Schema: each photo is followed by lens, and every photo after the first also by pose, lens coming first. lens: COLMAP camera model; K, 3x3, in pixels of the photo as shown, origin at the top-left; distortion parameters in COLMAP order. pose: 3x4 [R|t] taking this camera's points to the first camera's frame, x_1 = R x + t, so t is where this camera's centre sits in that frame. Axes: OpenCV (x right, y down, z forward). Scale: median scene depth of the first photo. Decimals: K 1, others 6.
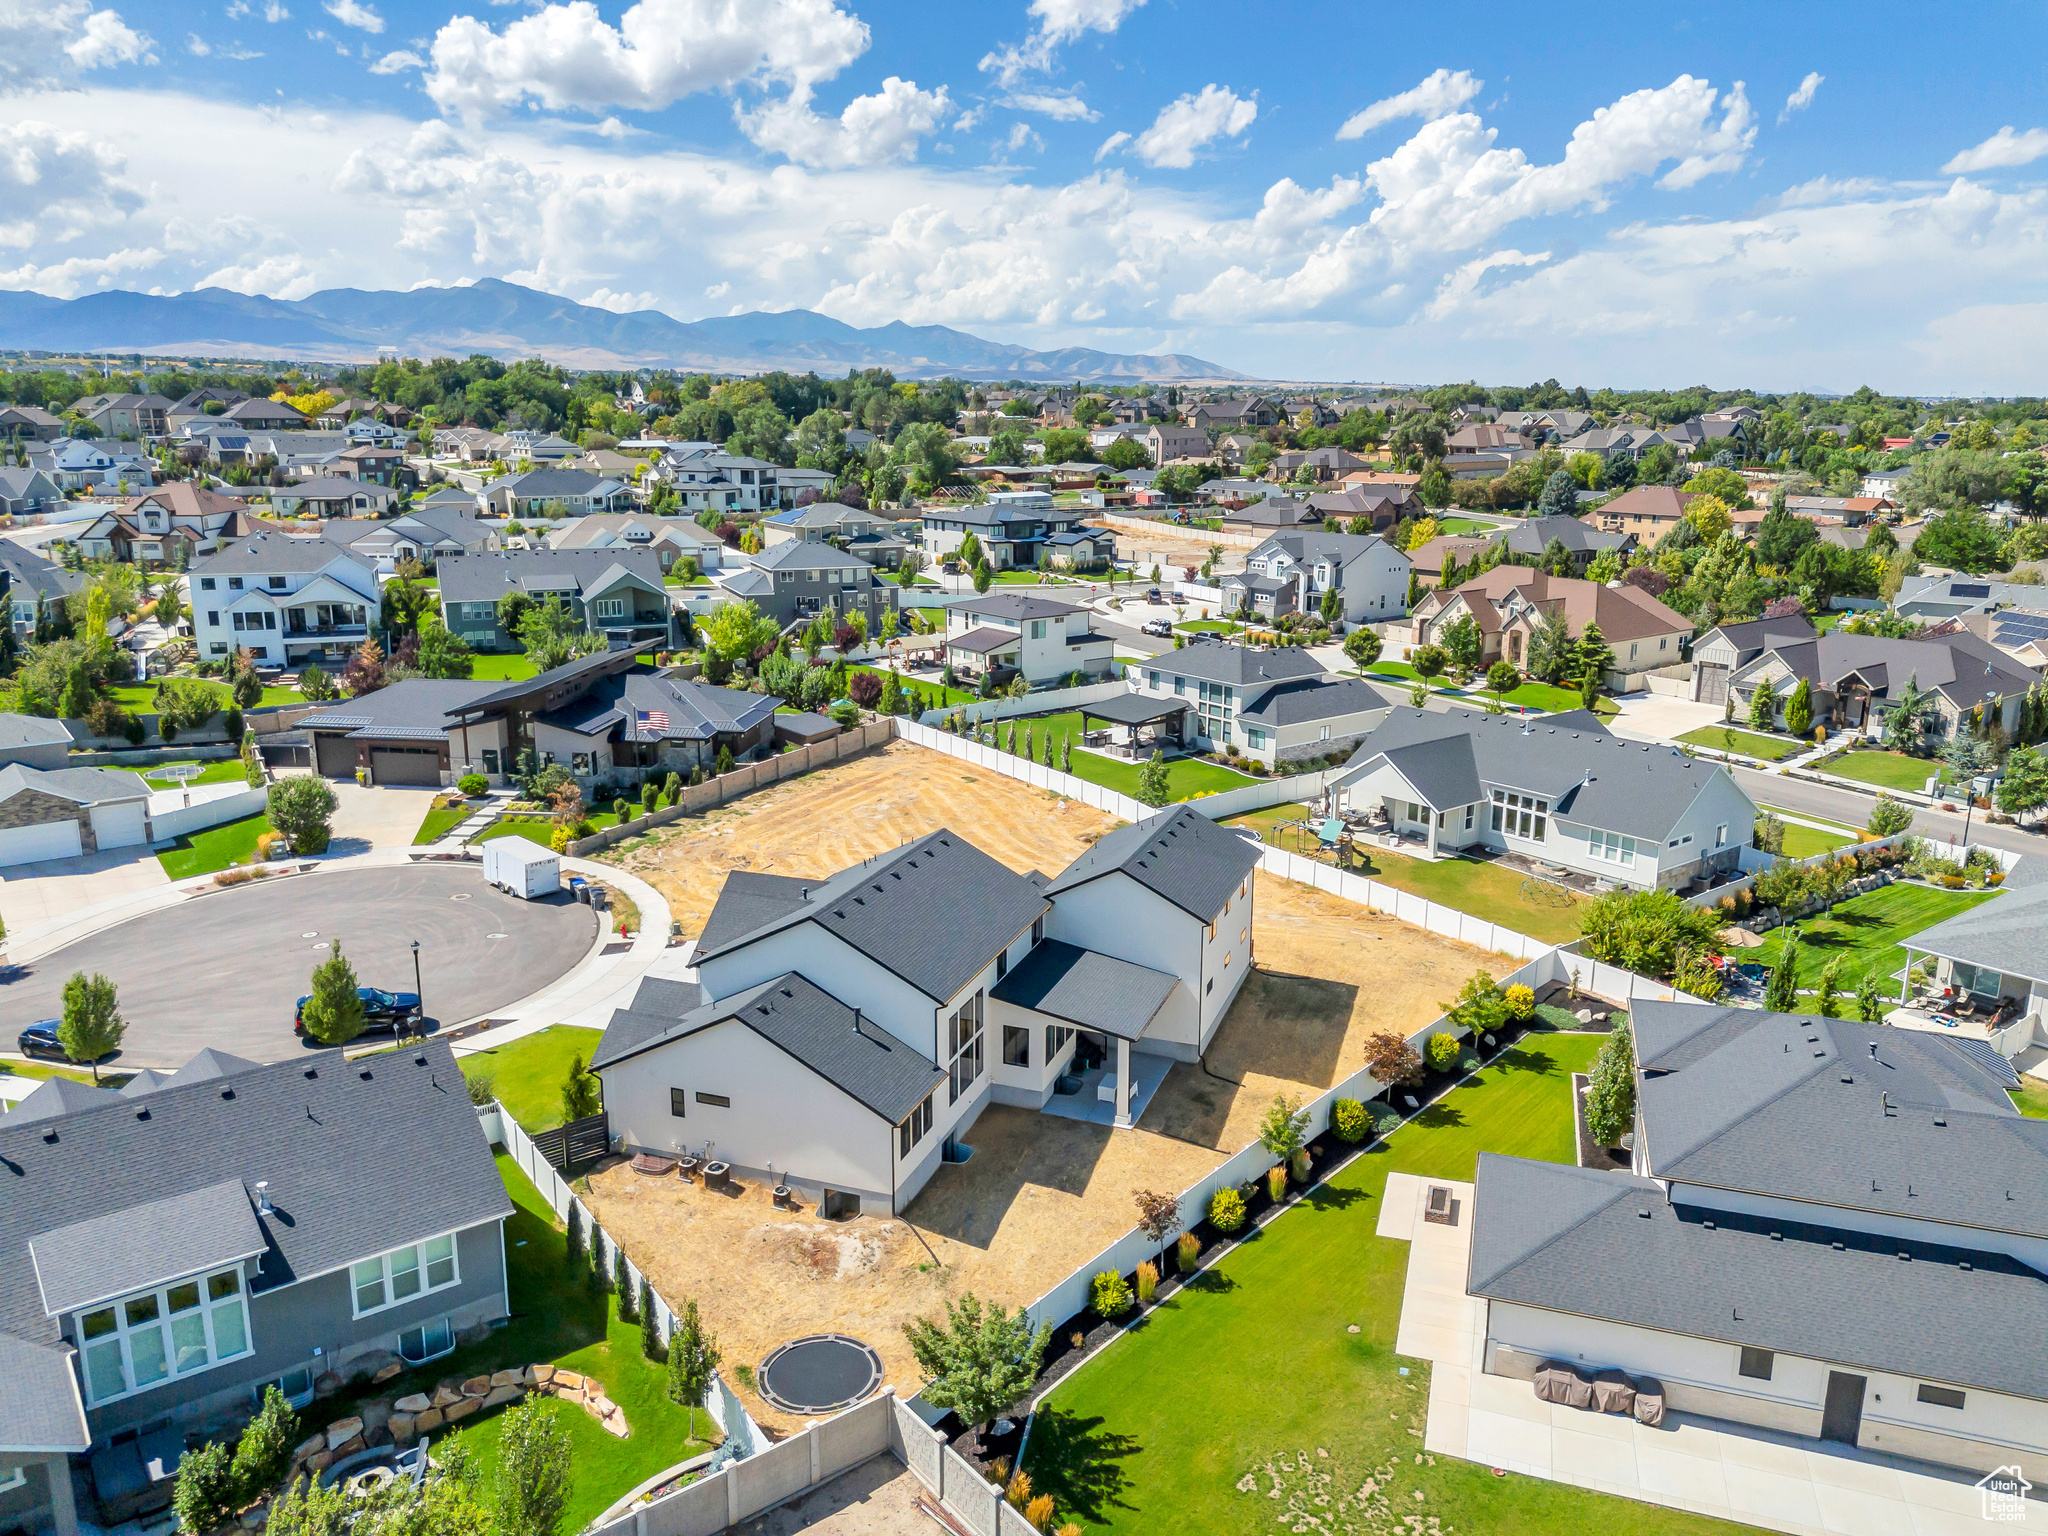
lens RADIAL K [[1498.8, 0, 1019.9], [0, 1498.8, 761.2], [0, 0, 1]] dist [0.087856, -0.091125]
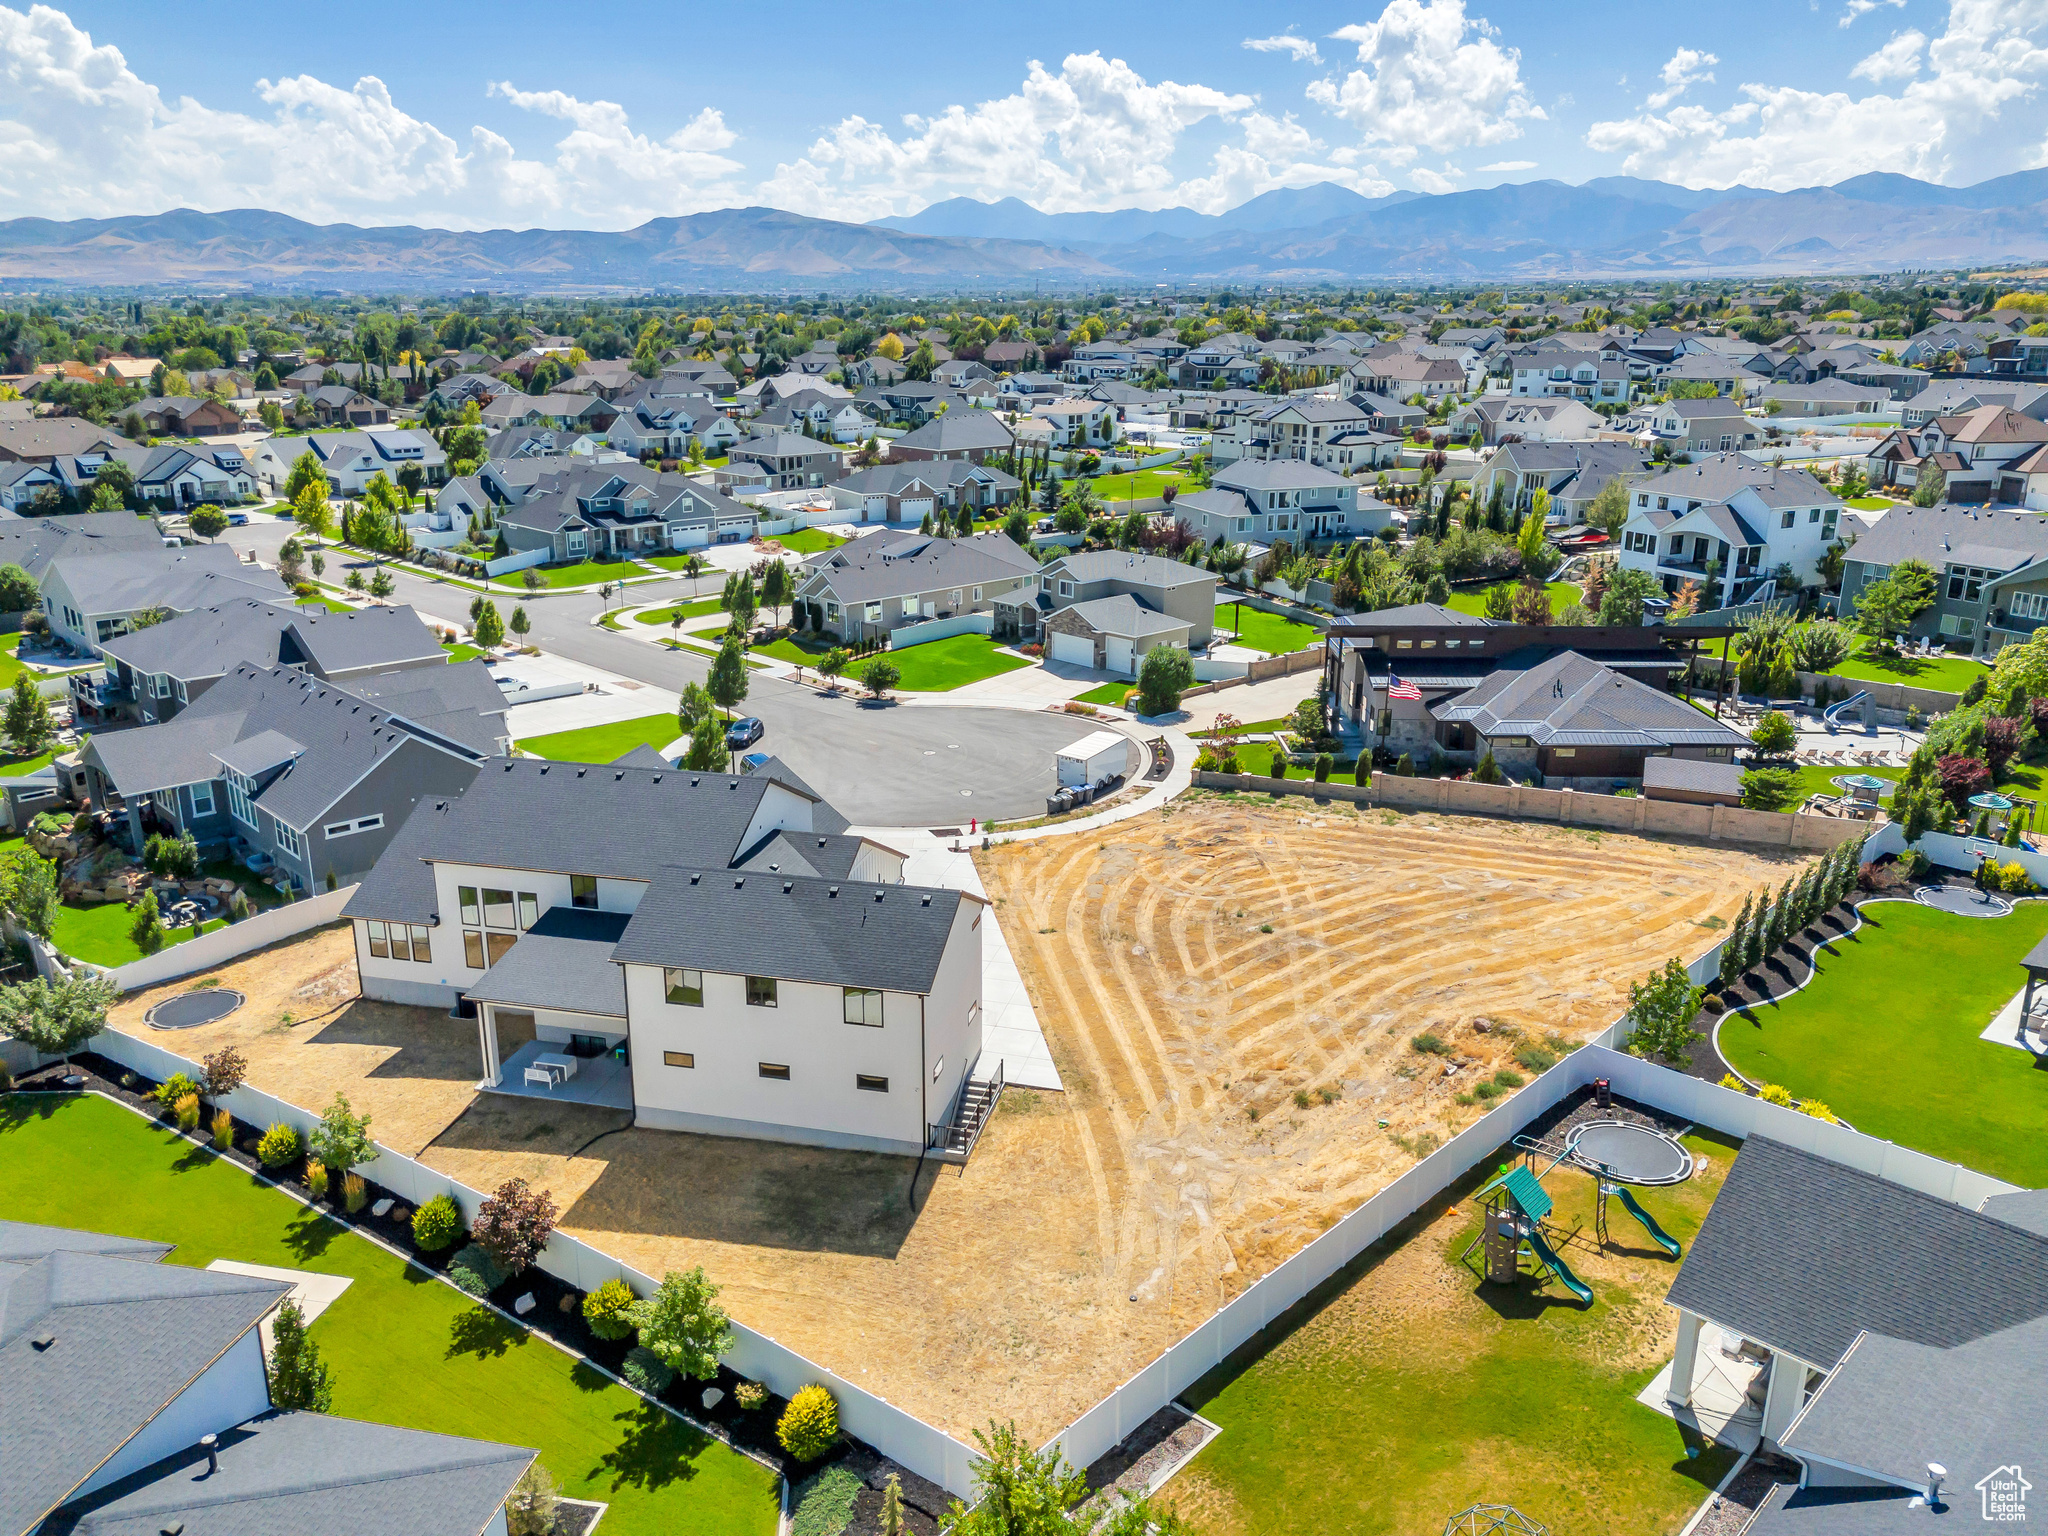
lens RADIAL K [[1498.8, 0, 1019.9], [0, 1498.8, 761.2], [0, 0, 1]] dist [0.087856, -0.091125]
pose [[0.112088, 0.284150, -0.952205, 0.519701], [-0.234379, 0.938768, 0.252550, -0.144061], [0.965662, 0.194869, 0.171823, 0.614390]]
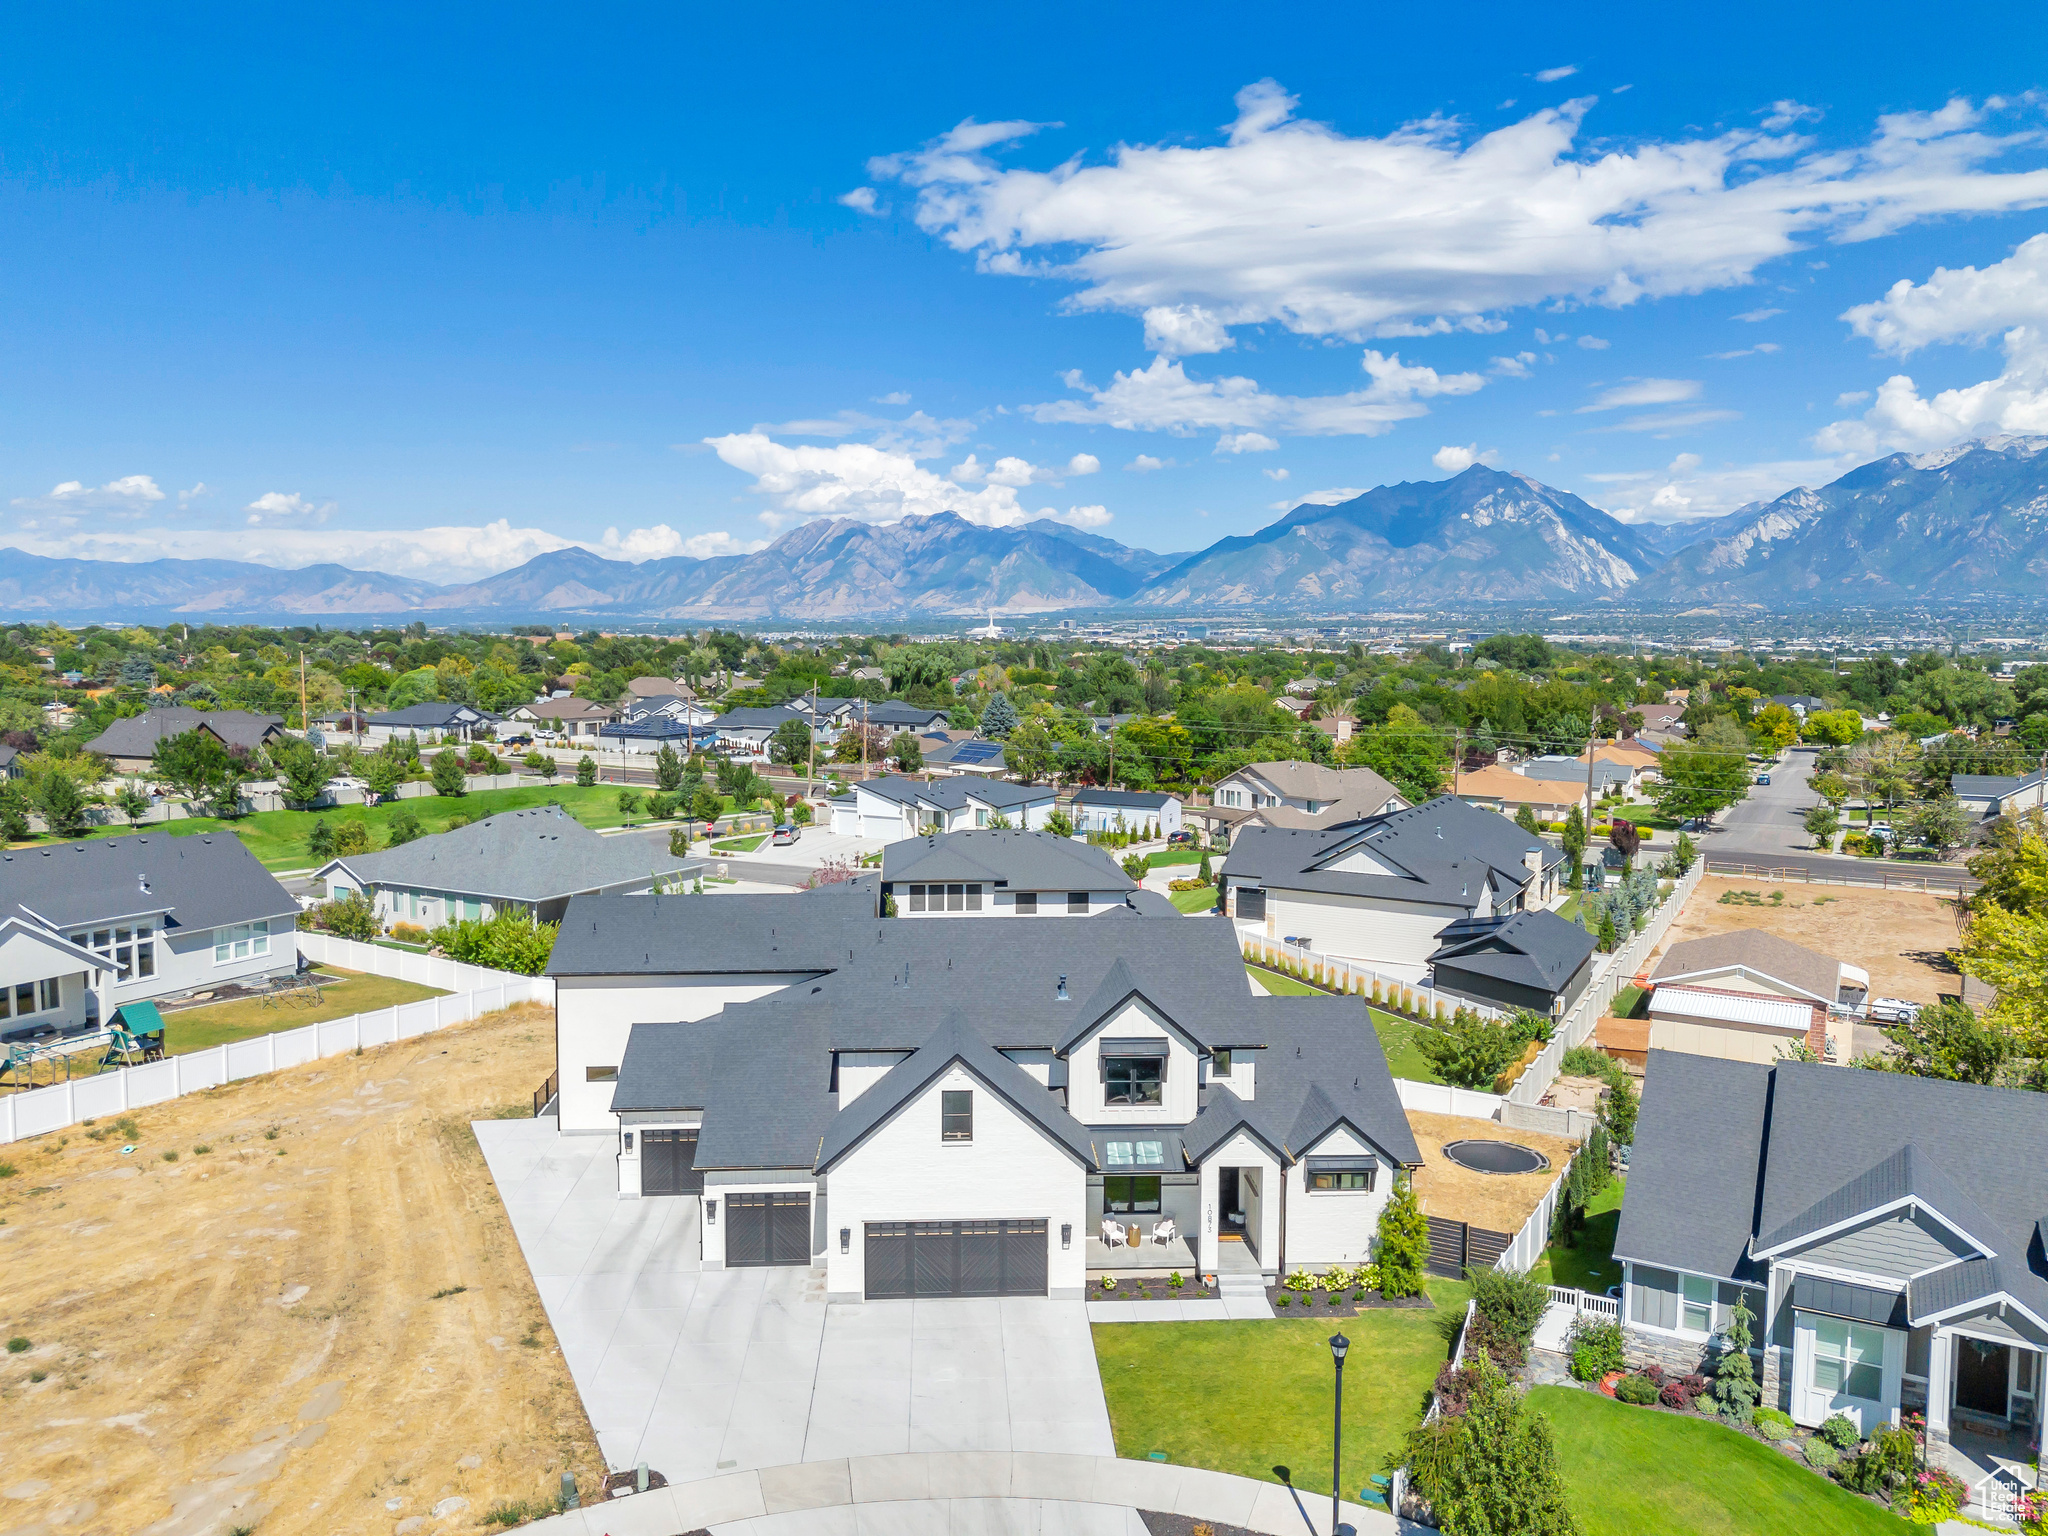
lens RADIAL K [[1498.8, 0, 1019.9], [0, 1498.8, 761.2], [0, 0, 1]] dist [0.087856, -0.091125]
pose [[-0.392543, -0.091410, 0.915180, -0.455839], [0.207226, 0.960673, 0.184839, -0.088599], [-0.896084, 0.262207, -0.358163, 0.721979]]
